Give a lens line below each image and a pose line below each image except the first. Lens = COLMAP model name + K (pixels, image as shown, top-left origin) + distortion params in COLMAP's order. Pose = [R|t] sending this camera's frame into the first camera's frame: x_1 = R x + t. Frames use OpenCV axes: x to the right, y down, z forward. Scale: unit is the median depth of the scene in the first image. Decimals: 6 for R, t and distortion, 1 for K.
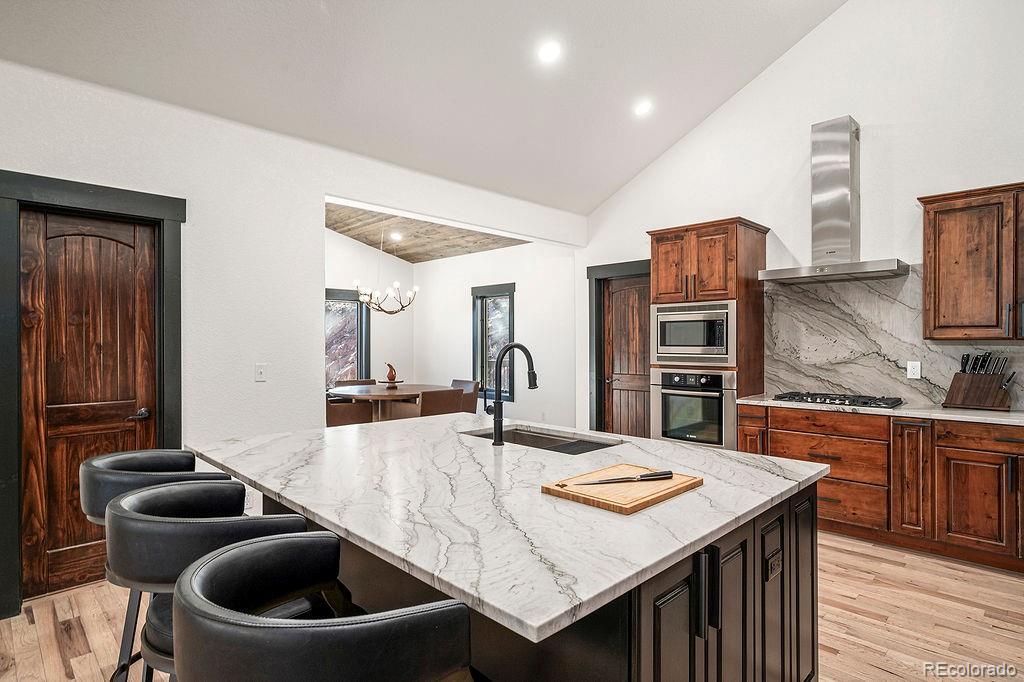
lens RADIAL K [[539.0, 0, 512.0], [0, 539.0, 341.0], [0, 0, 1]] dist [0.000350, 0.000137]
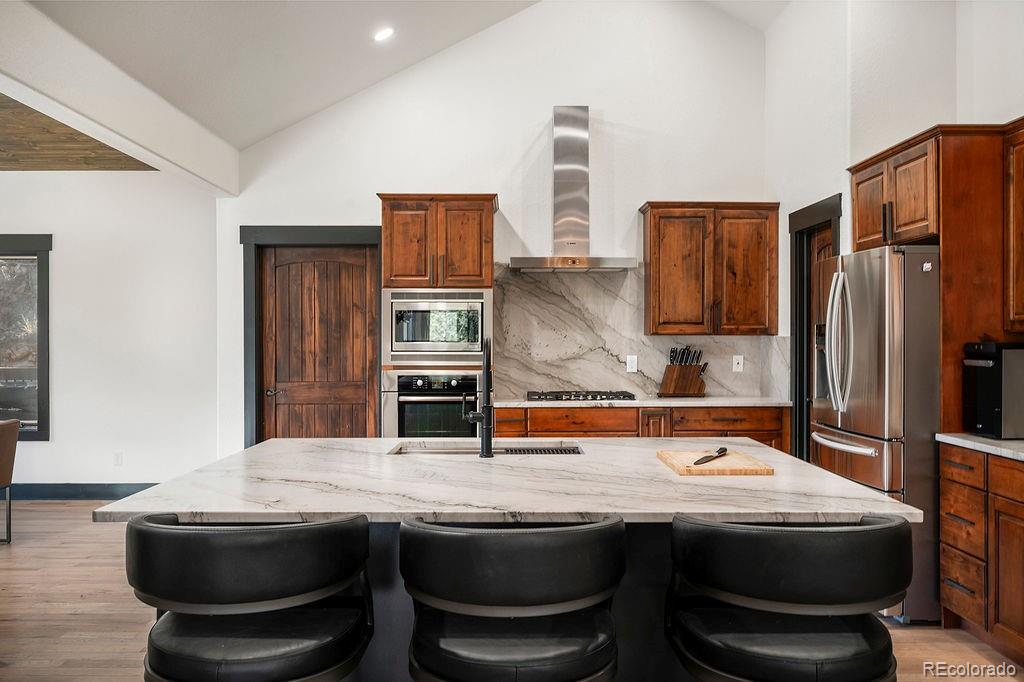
lens RADIAL K [[832.8, 0, 512.0], [0, 832.8, 341.0], [0, 0, 1]] dist [-0.010626, -0.001876]
pose [[0.704645, -0.001348, 0.709559, -0.517880], [-0.001893, 0.999991, 0.003780, 0.003568], [-0.709557, -0.004007, 0.704636, 0.028457]]
